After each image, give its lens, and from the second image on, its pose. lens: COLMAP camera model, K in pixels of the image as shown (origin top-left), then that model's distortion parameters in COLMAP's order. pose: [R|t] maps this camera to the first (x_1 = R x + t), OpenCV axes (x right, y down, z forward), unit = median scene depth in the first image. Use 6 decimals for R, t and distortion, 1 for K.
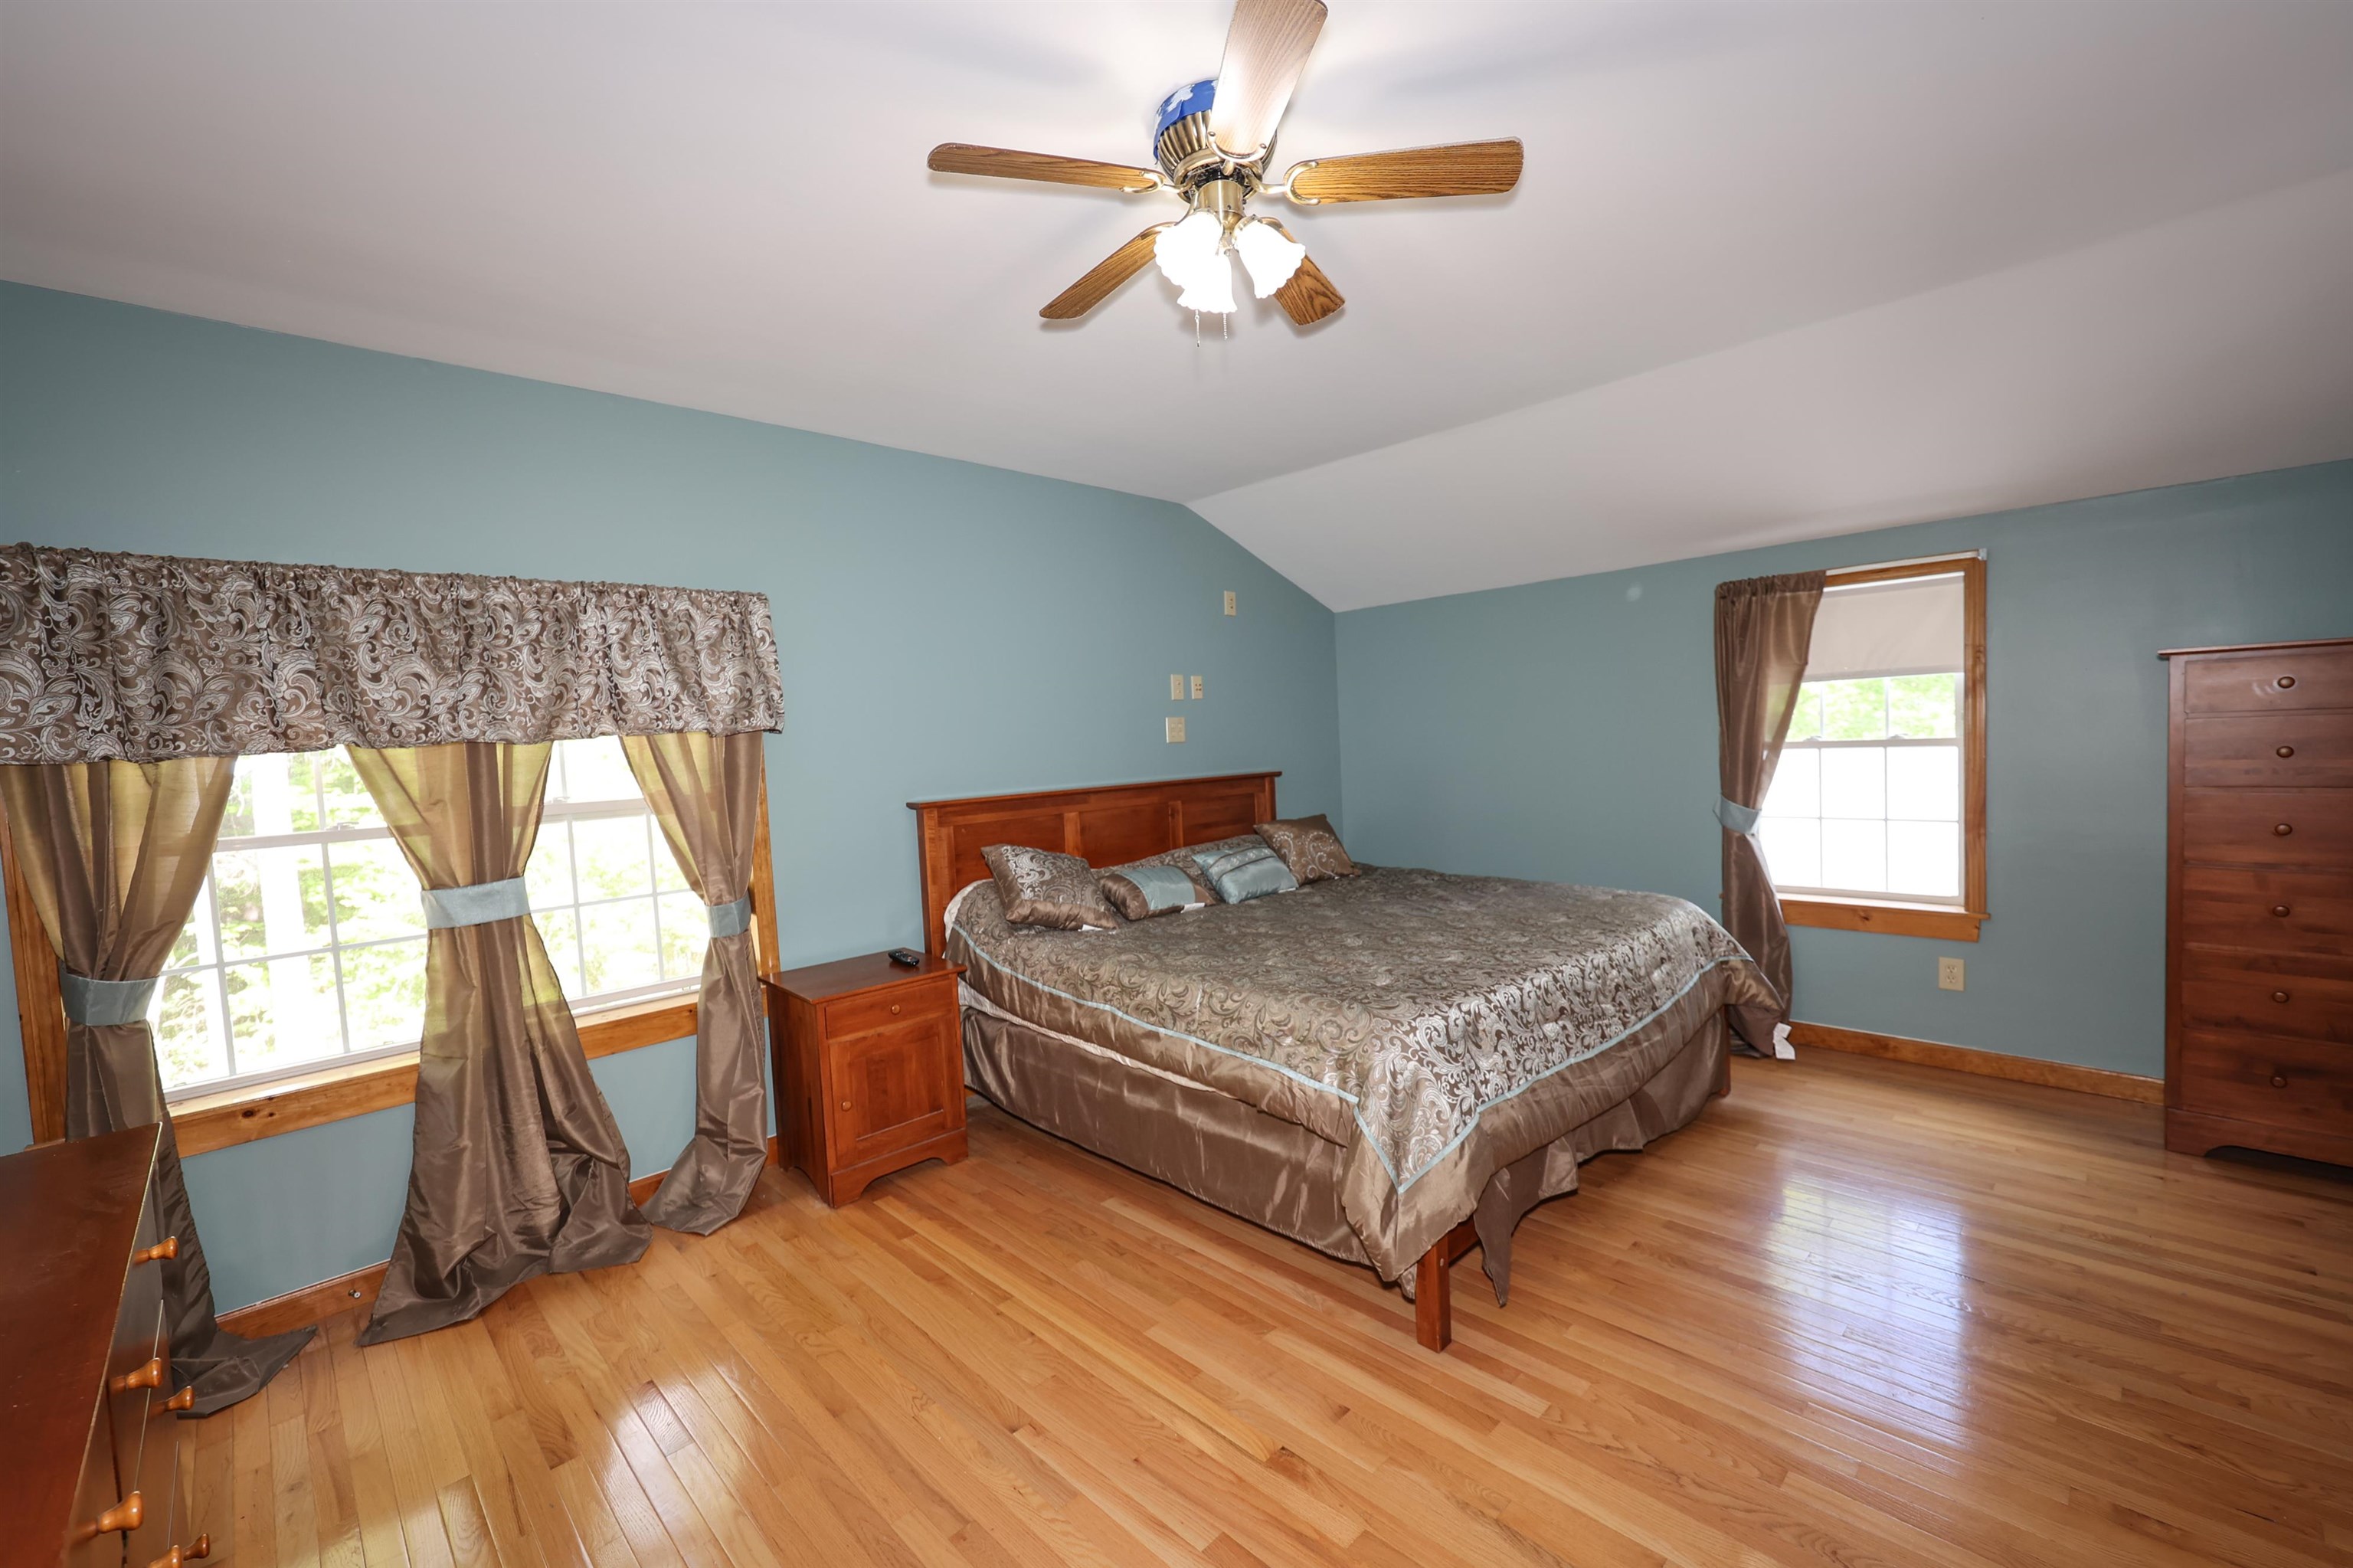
lens RADIAL K [[956.6, 0, 1174.1], [0, 956.6, 786.2], [0, 0, 1]] dist [-0.002246, -0.000166]
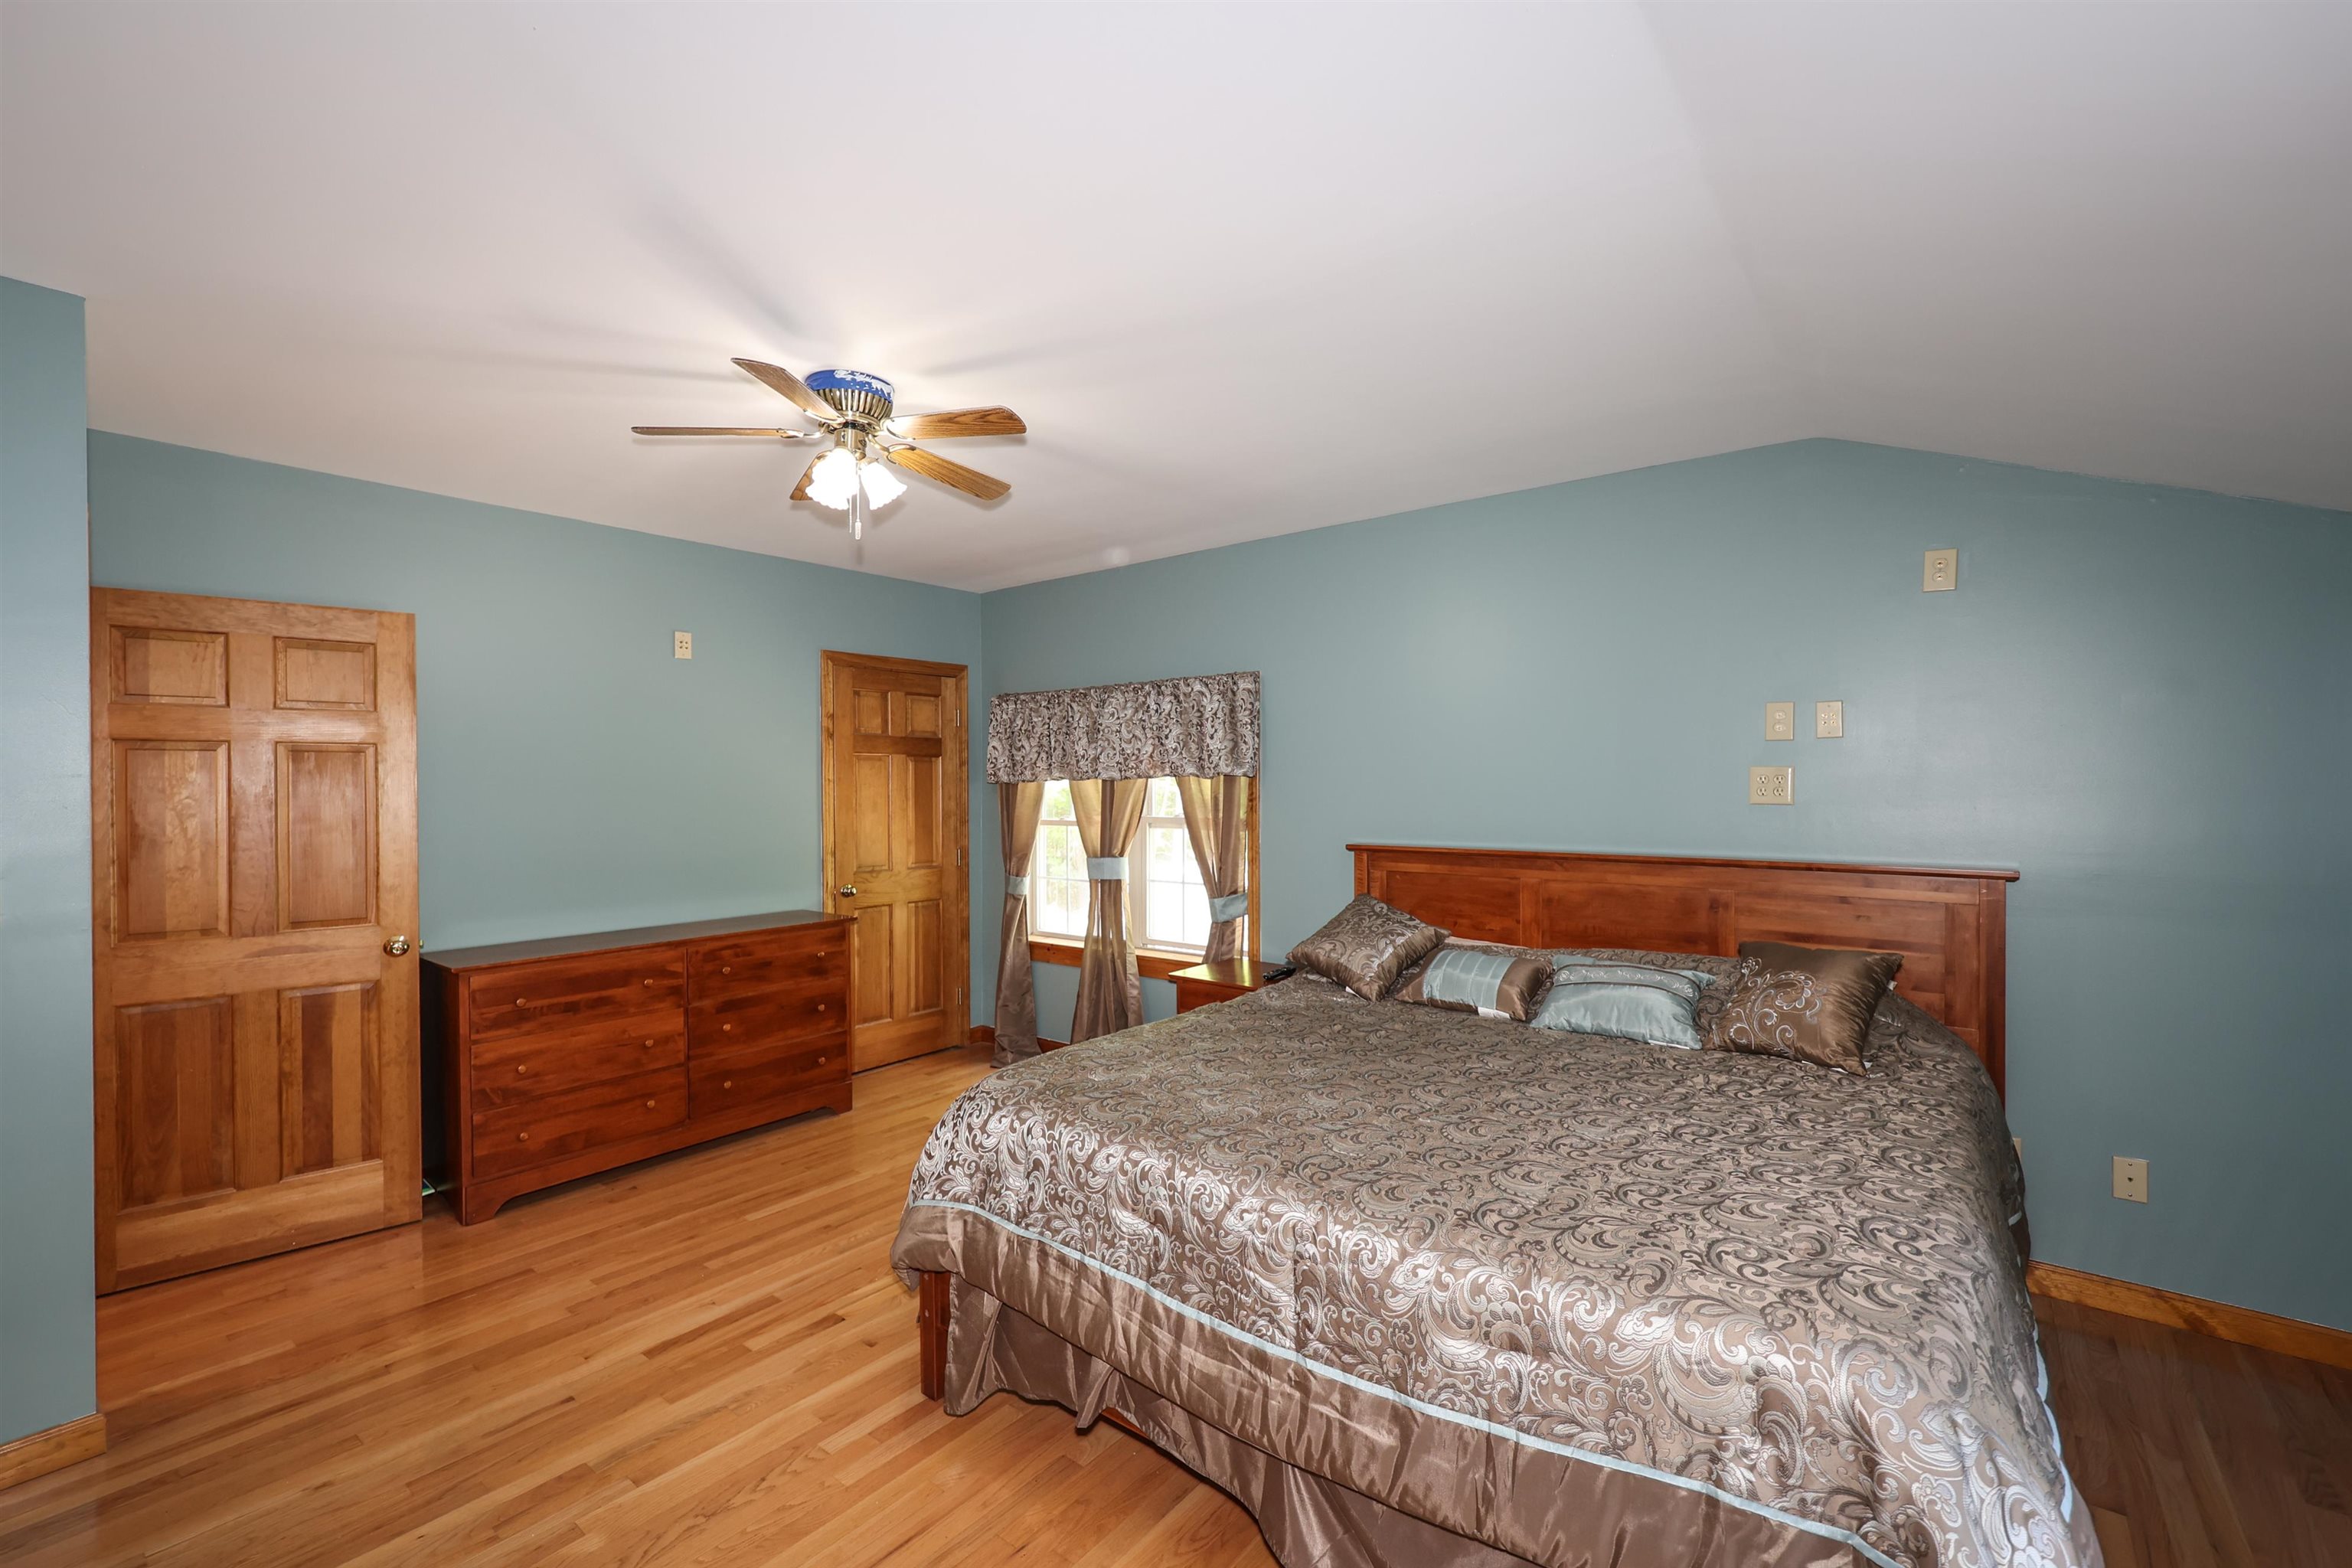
lens RADIAL K [[956.2, 0, 1166.5], [0, 956.2, 792.9], [0, 0, 1]] dist [-0.002246, -0.000166]
pose [[0.155627, 0.049801, -0.986560, 1.030578], [-0.063185, 0.997185, 0.040370, -0.096506], [0.985793, 0.056053, 0.158335, 0.824789]]
